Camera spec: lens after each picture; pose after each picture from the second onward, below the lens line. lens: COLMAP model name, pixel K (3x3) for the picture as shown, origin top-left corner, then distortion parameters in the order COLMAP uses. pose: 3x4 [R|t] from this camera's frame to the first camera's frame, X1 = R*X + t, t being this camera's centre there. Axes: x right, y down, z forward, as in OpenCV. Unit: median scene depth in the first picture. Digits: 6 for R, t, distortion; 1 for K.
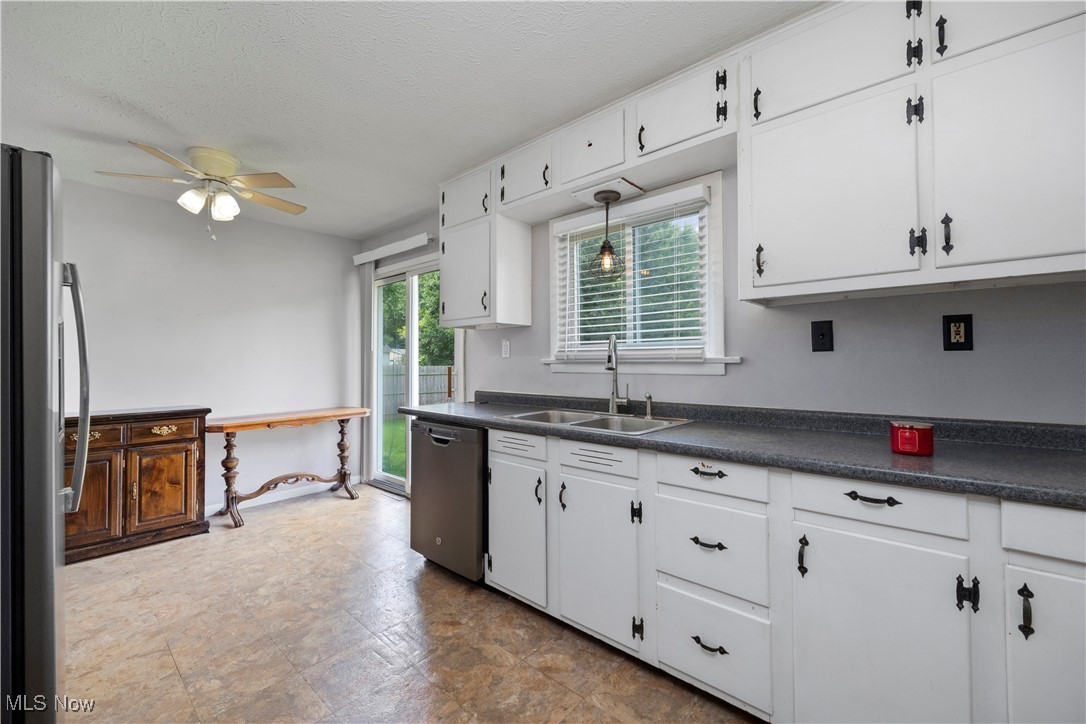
lens RADIAL K [[437.2, 0, 544.6], [0, 437.2, 351.2], [0, 0, 1]] dist [-0.003333, -0.000157]
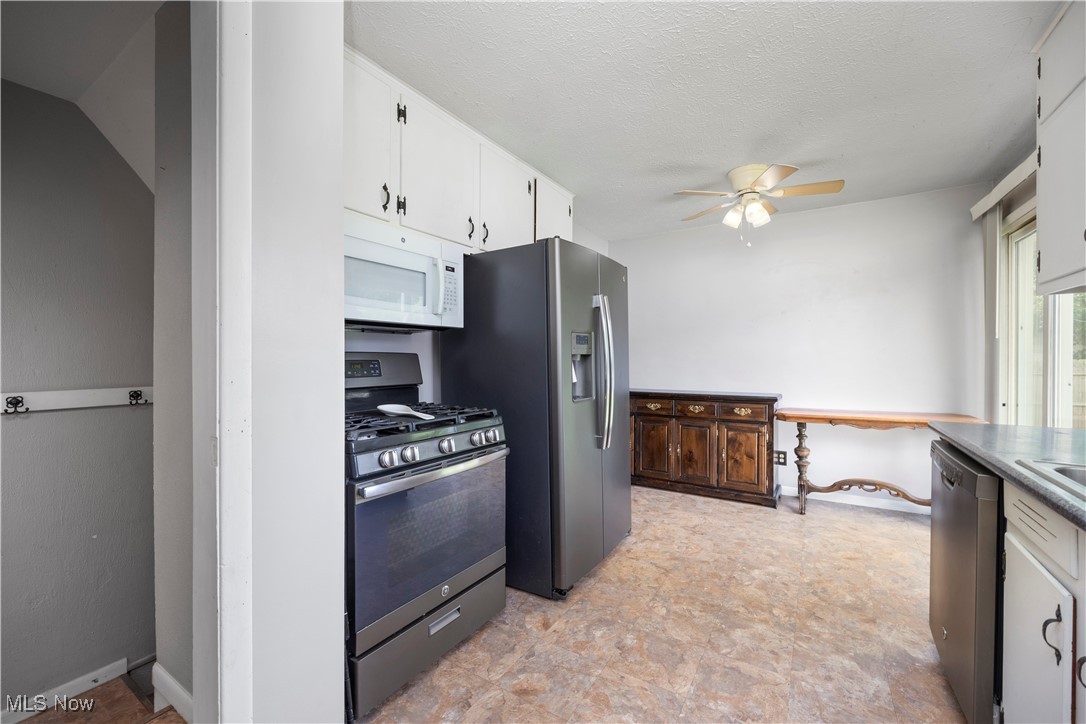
lens RADIAL K [[434.9, 0, 551.8], [0, 434.9, 362.5], [0, 0, 1]] dist [0.000010, -0.000006]
pose [[0.164093, 0.012289, -0.986368, 0.267551], [0.030203, 0.999391, 0.017476, 0.007361], [0.985982, -0.032659, 0.163622, 0.315420]]
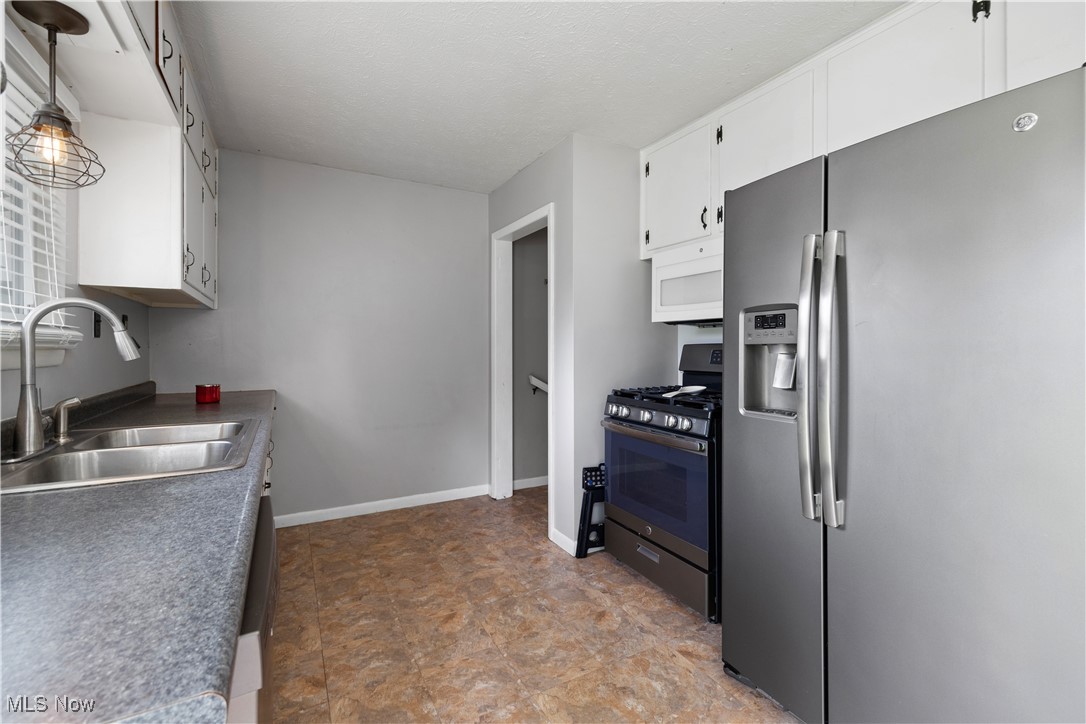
lens RADIAL K [[464.4, 0, 533.8], [0, 464.4, 343.7], [0, 0, 1]] dist [0.001962, 0.000159]
pose [[-0.935857, 0.003114, 0.352366, -0.504270], [-0.009626, 0.999362, -0.034397, 0.030416], [-0.352248, -0.035582, -0.935230, 1.174944]]
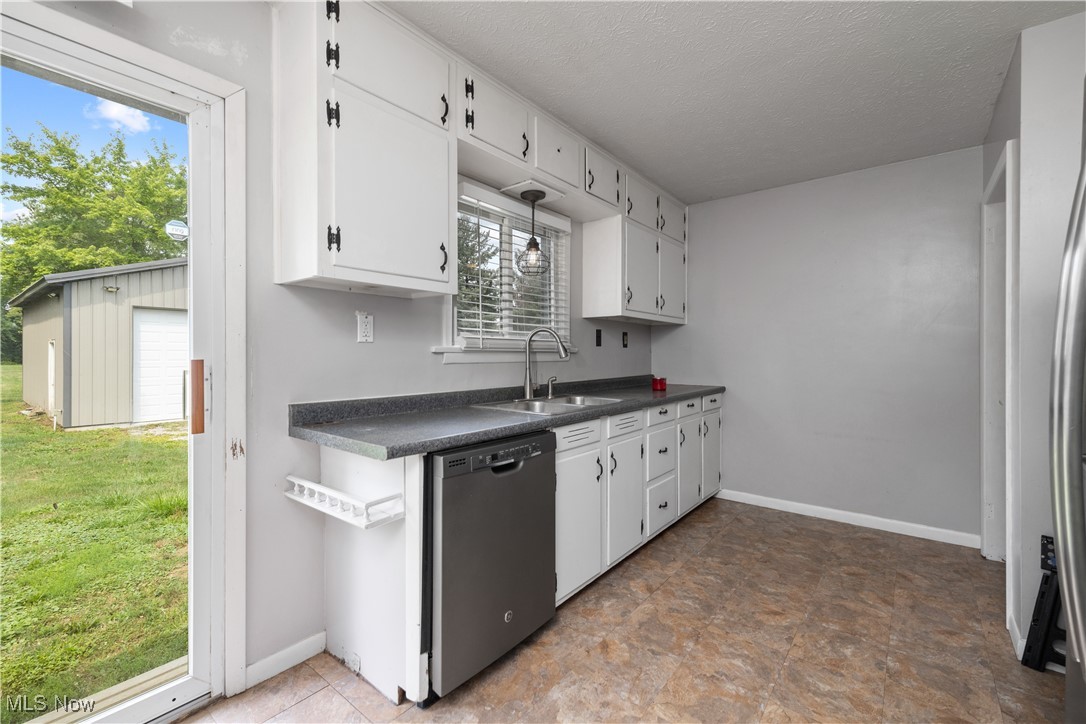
lens RADIAL K [[454.3, 0, 547.6], [0, 454.3, 352.8], [0, 0, 1]] dist [0.000329, -0.000074]
pose [[-0.042699, 0.001328, 0.999087, -0.874745], [-0.029042, 0.999575, -0.002570, 0.027435], [-0.998666, -0.029125, -0.042643, 0.911428]]
